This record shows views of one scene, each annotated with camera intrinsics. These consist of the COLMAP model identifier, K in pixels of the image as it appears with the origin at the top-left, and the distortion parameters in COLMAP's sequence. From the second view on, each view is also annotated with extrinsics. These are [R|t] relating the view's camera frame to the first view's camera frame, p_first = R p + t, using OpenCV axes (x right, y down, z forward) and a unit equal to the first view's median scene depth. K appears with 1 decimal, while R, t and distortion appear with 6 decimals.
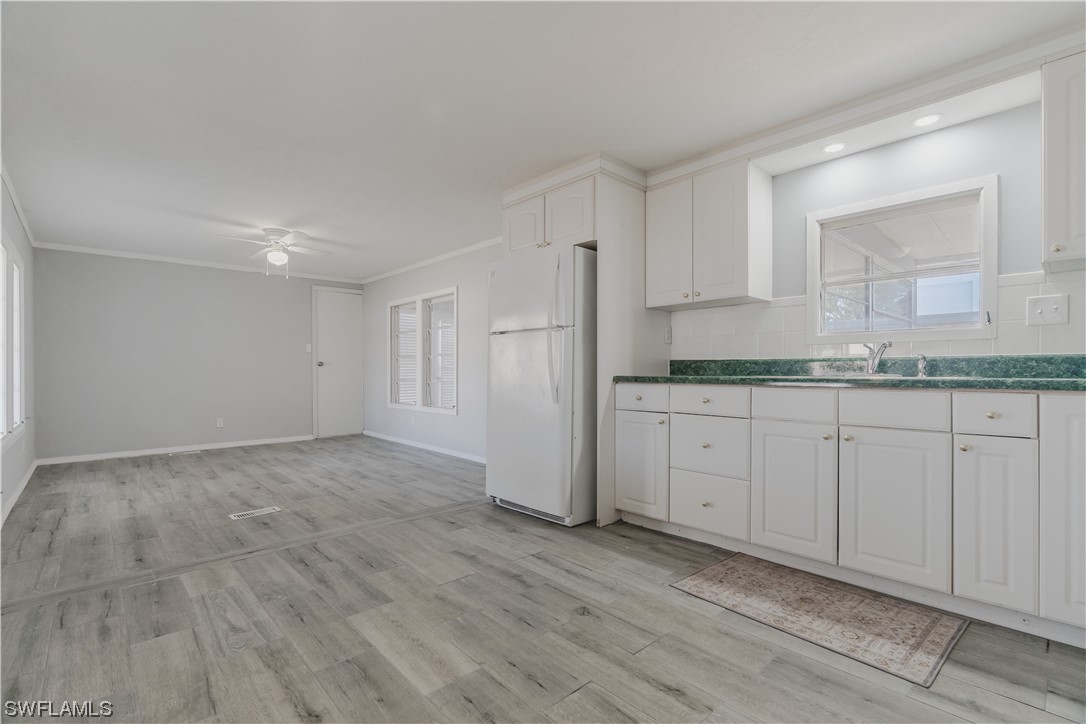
lens RADIAL K [[502.3, 0, 540.2], [0, 502.3, 373.3], [0, 0, 1]] dist [-0.003561, 0.000592]
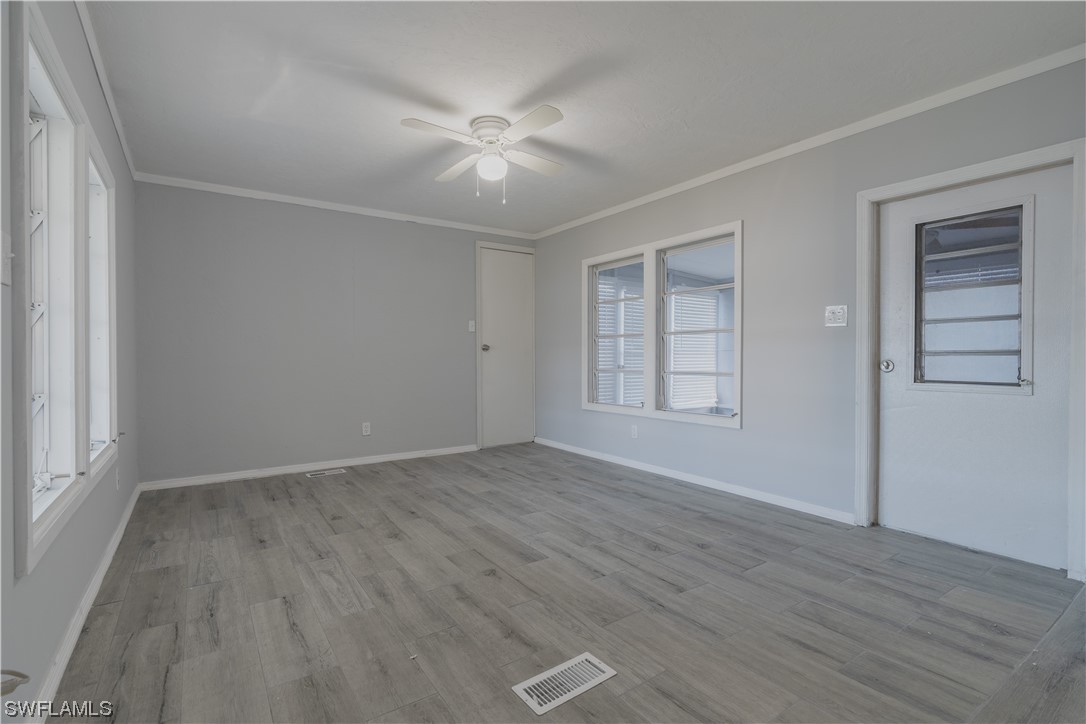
lens RADIAL K [[524.0, 0, 549.6], [0, 524.0, 361.8], [0, 0, 1]] dist [-0.003471, 0.000205]
pose [[0.990317, 0.000345, -0.138824, -0.305002], [0.000149, 0.999994, 0.003545, -0.001190], [0.138824, -0.003532, 0.990311, 0.322398]]
